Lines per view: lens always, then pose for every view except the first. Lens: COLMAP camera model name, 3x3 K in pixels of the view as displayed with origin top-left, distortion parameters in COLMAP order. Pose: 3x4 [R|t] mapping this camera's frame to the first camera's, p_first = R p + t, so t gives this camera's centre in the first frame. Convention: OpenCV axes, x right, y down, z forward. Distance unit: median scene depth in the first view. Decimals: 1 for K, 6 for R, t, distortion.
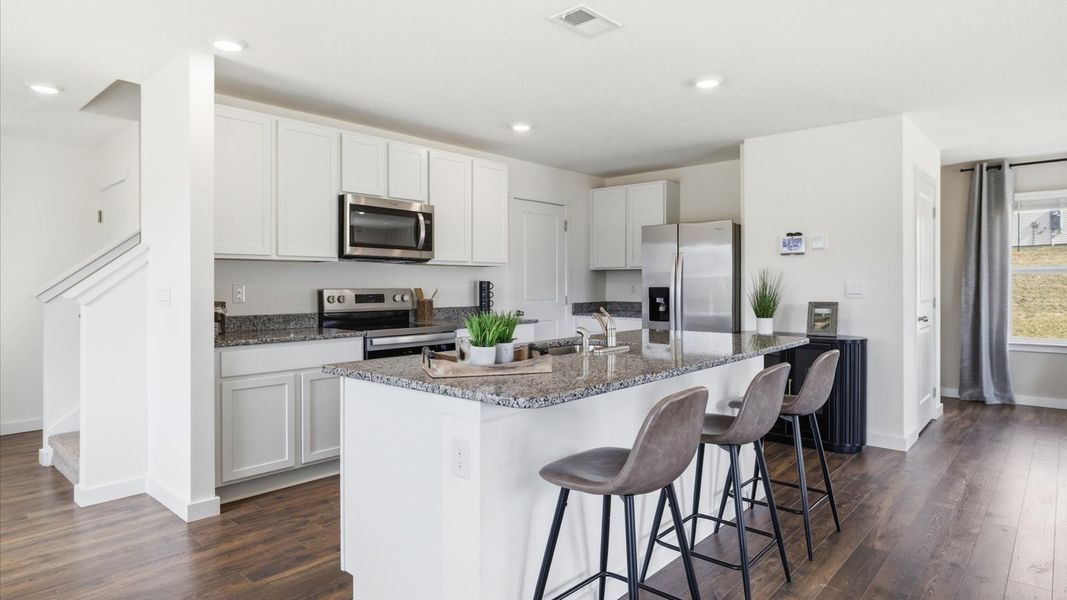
lens RADIAL K [[602.3, 0, 528.2], [0, 602.3, 288.2], [0, 0, 1]] dist [-0.028536, 0.031271]
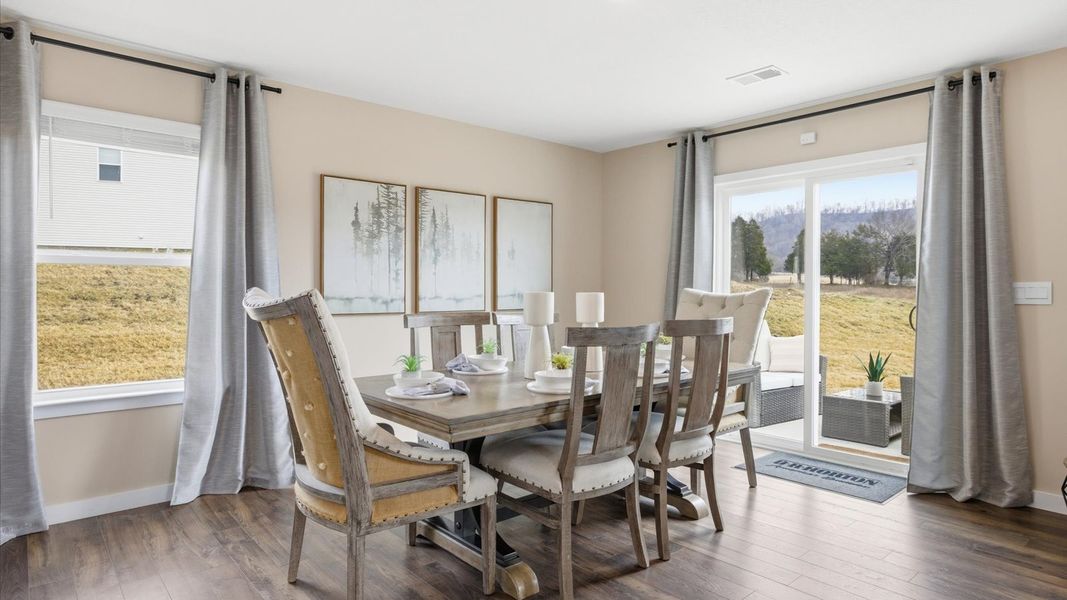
lens RADIAL K [[585.5, 0, 530.7], [0, 585.5, 289.5], [0, 0, 1]] dist [-0.030885, 0.028566]
pose [[0.119697, 0.004665, 0.992800, 0.465361], [0.003603, 0.999980, -0.005134, 0.002296], [-0.992804, 0.004192, 0.119677, 0.657343]]
